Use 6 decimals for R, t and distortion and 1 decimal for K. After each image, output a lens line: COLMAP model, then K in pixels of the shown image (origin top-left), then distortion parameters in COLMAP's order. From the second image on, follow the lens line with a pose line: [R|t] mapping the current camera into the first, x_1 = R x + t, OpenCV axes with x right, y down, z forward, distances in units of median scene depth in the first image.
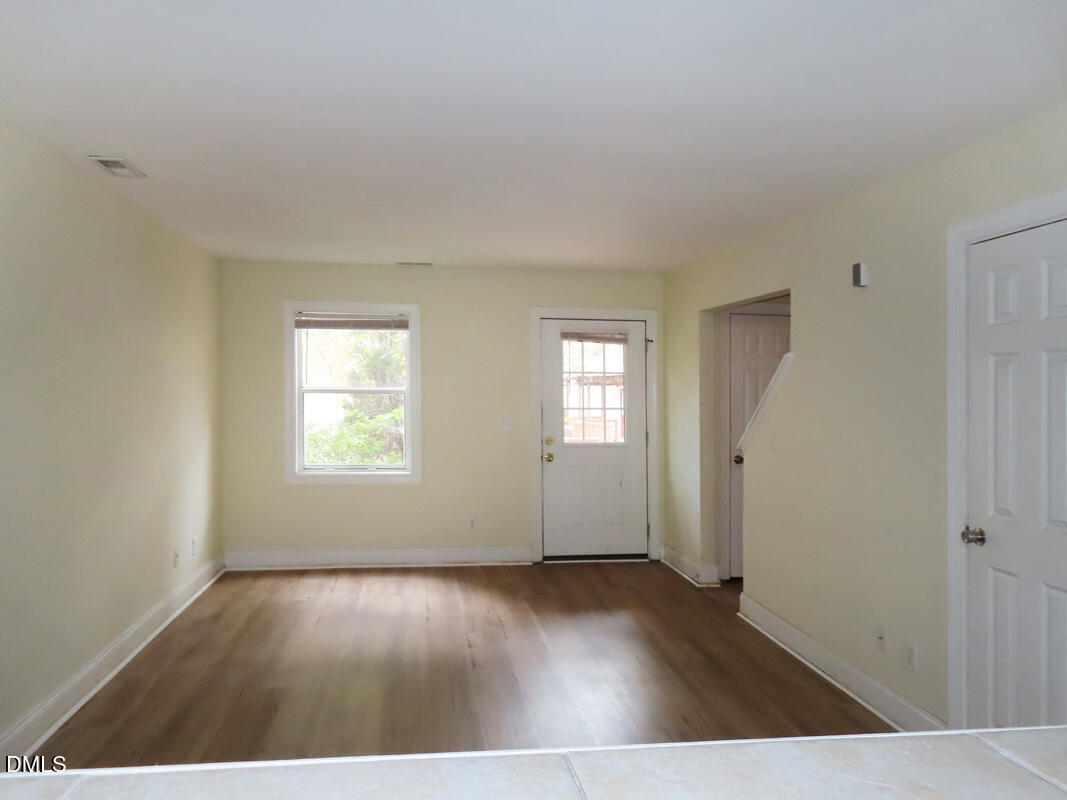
lens RADIAL K [[850.5, 0, 486.1], [0, 850.5, 403.2], [0, 0, 1]] dist [-0.010138, 0.002946]
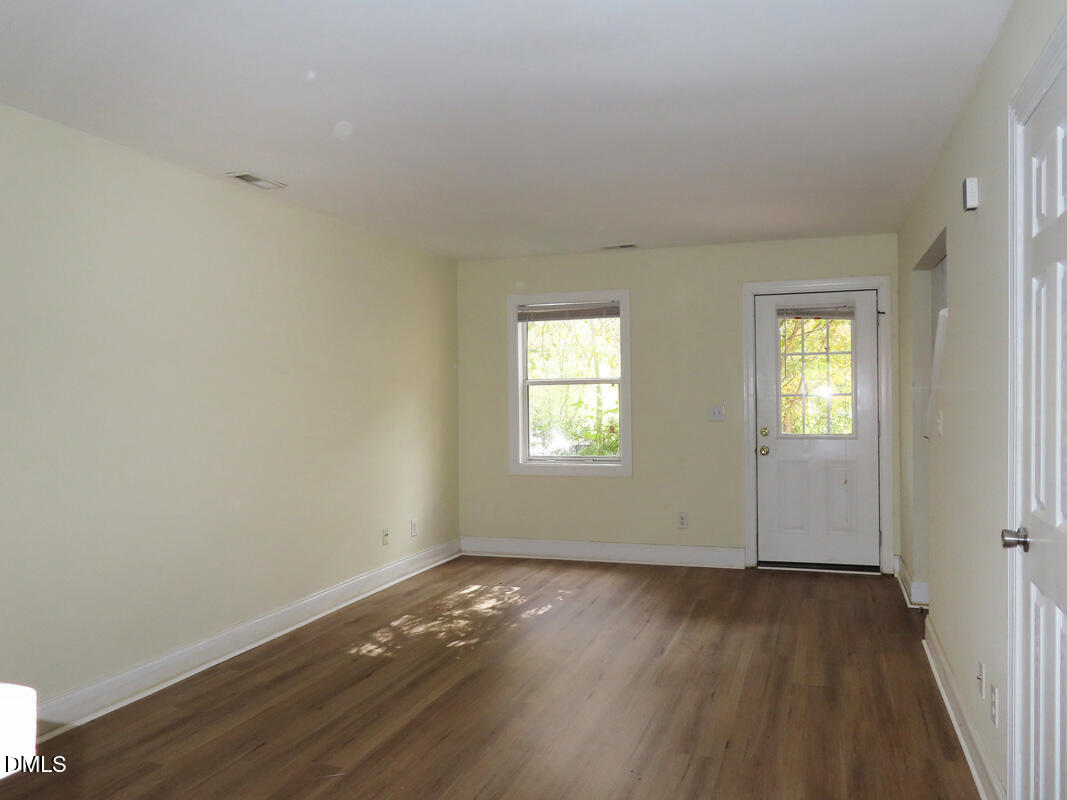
lens RADIAL K [[850.5, 0, 486.1], [0, 850.5, 403.2], [0, 0, 1]] dist [-0.010138, 0.002946]
pose [[0.894657, -0.010564, -0.446628, 0.212276], [0.007192, 0.999931, -0.009245, 0.020526], [0.446695, 0.005059, 0.894672, 0.073840]]
